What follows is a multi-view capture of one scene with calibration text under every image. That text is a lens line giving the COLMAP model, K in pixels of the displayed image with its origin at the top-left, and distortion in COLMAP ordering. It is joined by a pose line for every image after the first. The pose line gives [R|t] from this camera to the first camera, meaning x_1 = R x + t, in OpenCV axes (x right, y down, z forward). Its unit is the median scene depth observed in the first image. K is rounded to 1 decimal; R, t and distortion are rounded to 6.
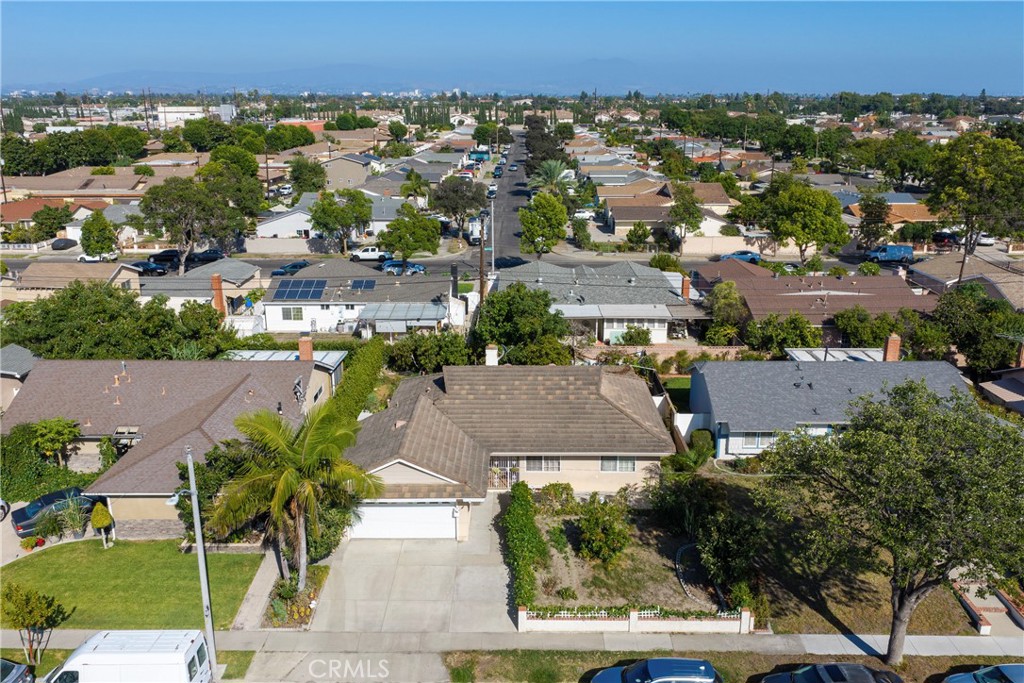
lens RADIAL K [[848.4, 0, 512.0], [0, 848.4, 341.5], [0, 0, 1]] dist [0.007057, -0.001387]
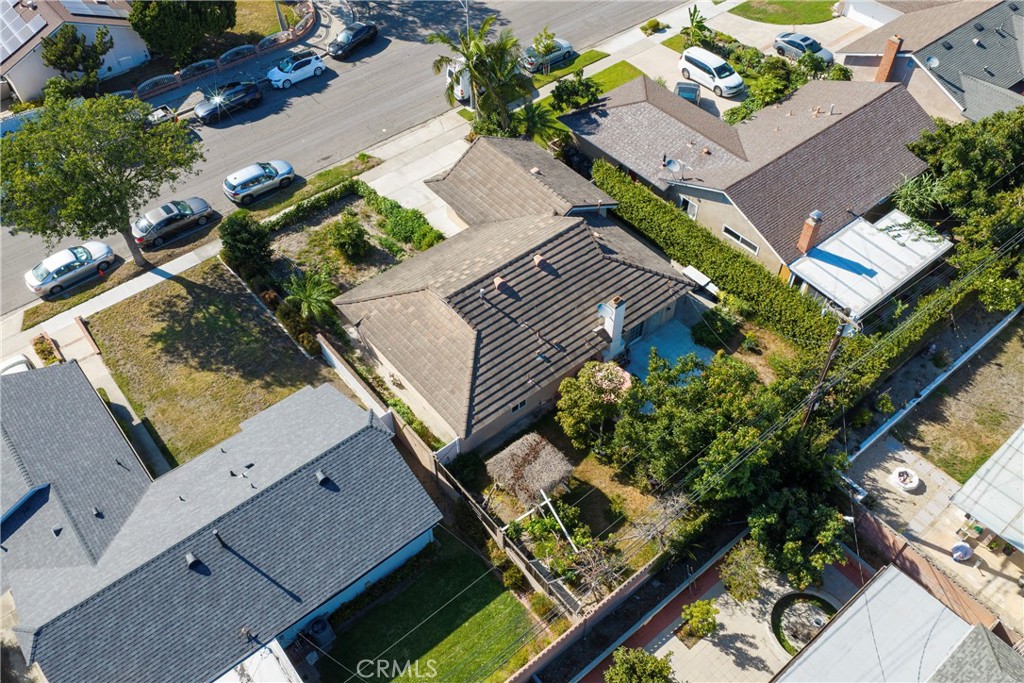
lens RADIAL K [[848.4, 0, 512.0], [0, 848.4, 341.5], [0, 0, 1]] dist [0.007057, -0.001387]
pose [[-0.766375, 0.484137, -0.422234, 0.299125], [-0.170800, 0.480059, 0.860448, -0.475146], [0.619272, 0.731543, -0.285214, 0.907187]]
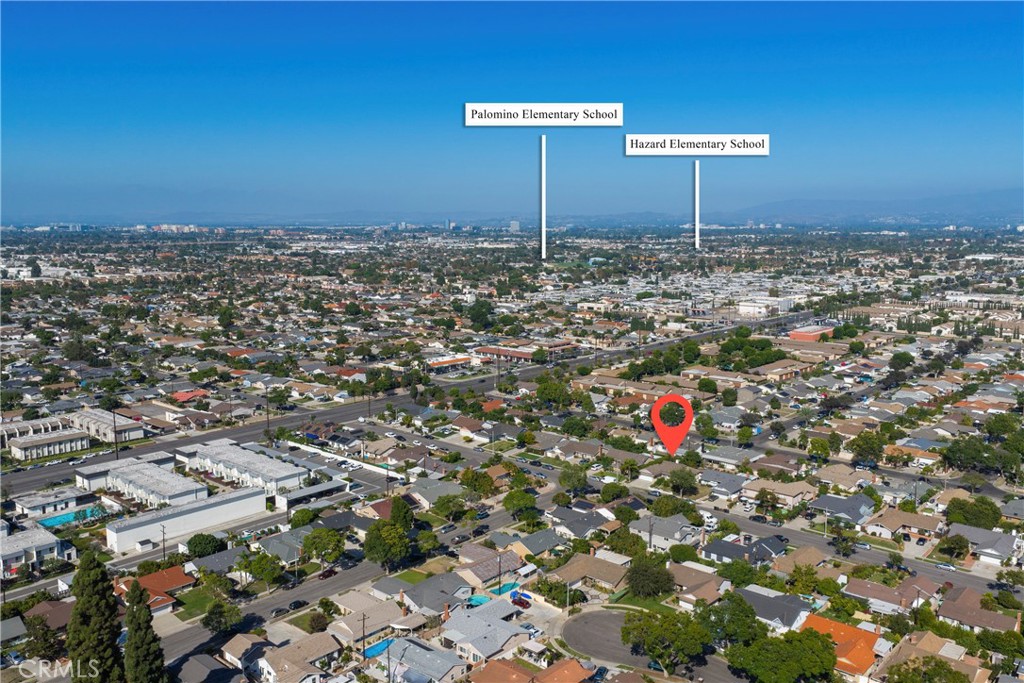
lens RADIAL K [[848.4, 0, 512.0], [0, 848.4, 341.5], [0, 0, 1]] dist [0.007057, -0.001387]
pose [[0.756737, 0.095412, -0.646719, 2.131748], [-0.183634, 0.980483, -0.070220, -0.130050], [0.627397, 0.171898, 0.759489, -3.242099]]
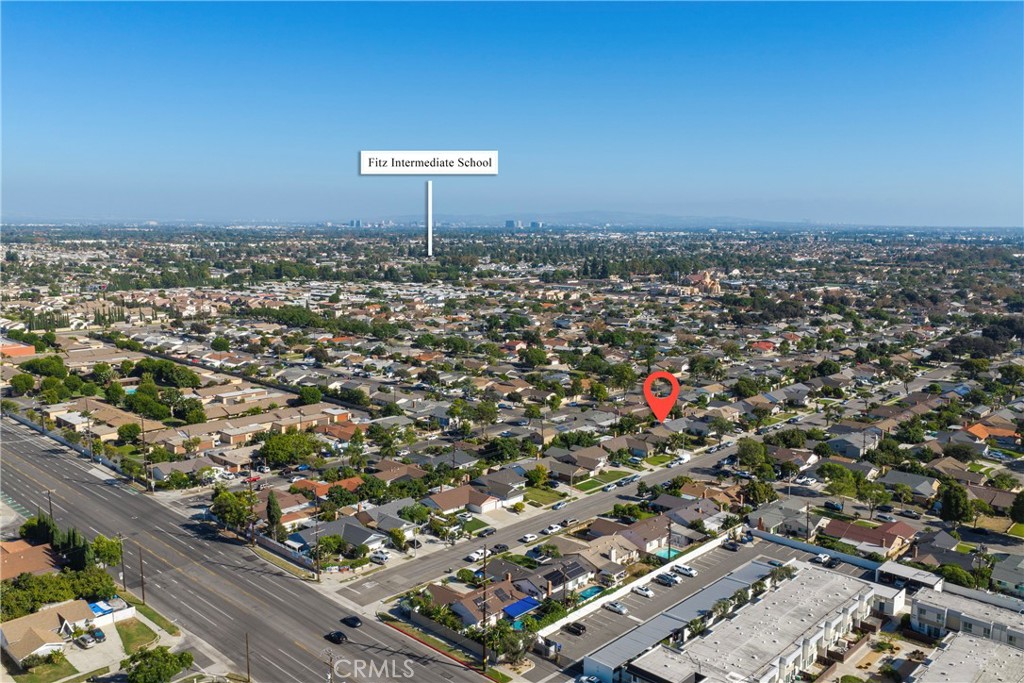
lens RADIAL K [[848.4, 0, 512.0], [0, 848.4, 341.5], [0, 0, 1]] dist [0.007057, -0.001387]
pose [[0.680753, -0.090384, 0.726915, -3.654220], [0.192811, 0.979474, -0.058780, -0.298115], [-0.706682, 0.180172, 0.684207, -1.873457]]
